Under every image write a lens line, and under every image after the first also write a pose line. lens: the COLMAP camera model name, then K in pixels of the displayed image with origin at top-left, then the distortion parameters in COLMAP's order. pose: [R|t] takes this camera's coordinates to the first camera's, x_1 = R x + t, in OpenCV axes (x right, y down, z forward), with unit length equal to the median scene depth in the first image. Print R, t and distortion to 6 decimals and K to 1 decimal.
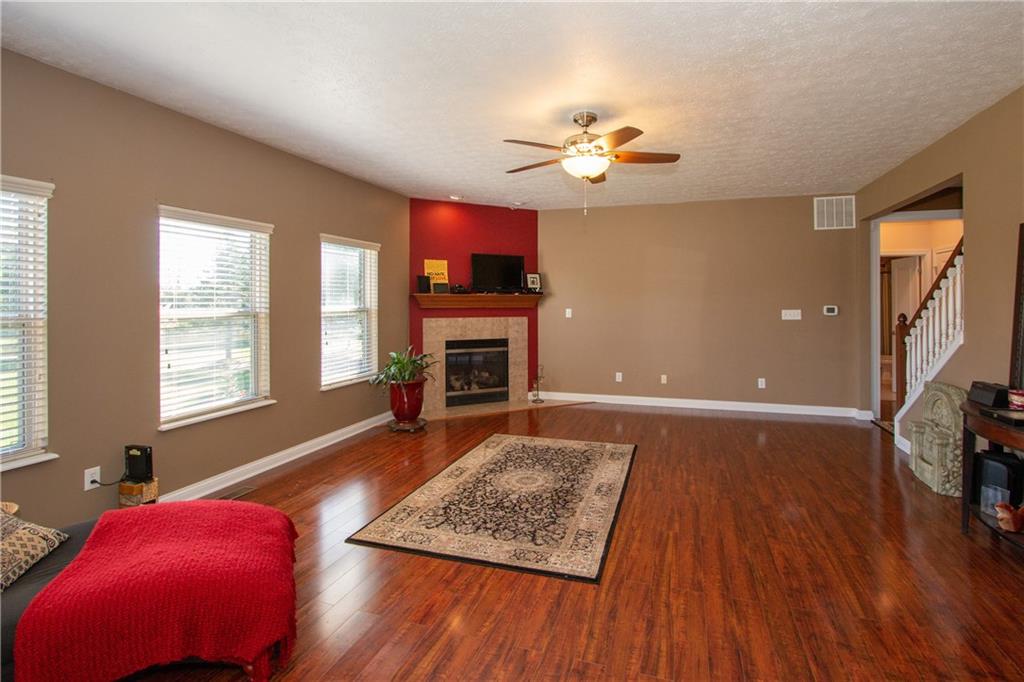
lens RADIAL K [[499.1, 0, 534.2], [0, 499.1, 299.7], [0, 0, 1]] dist [-0.015460, 0.001989]
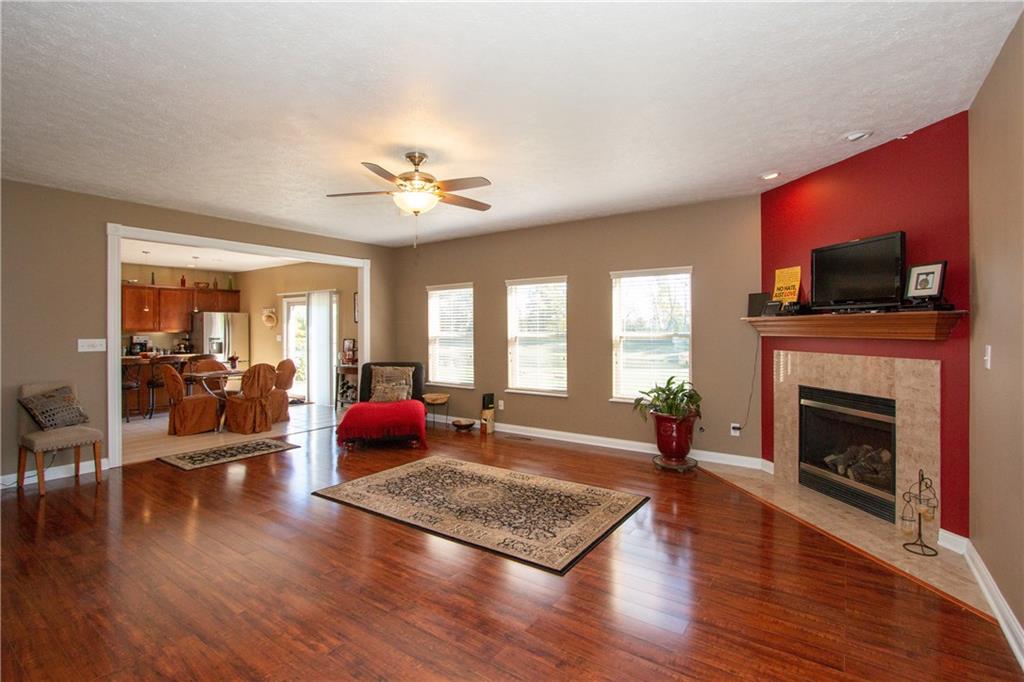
lens RADIAL K [[499.1, 0, 515.8], [0, 499.1, 331.3], [0, 0, 1]] dist [-0.015460, 0.001989]
pose [[-0.329661, 0.001599, -0.944098, 0.985086], [0.000941, 0.999999, 0.001366, 0.014342], [0.944099, -0.000438, -0.329662, 1.462382]]
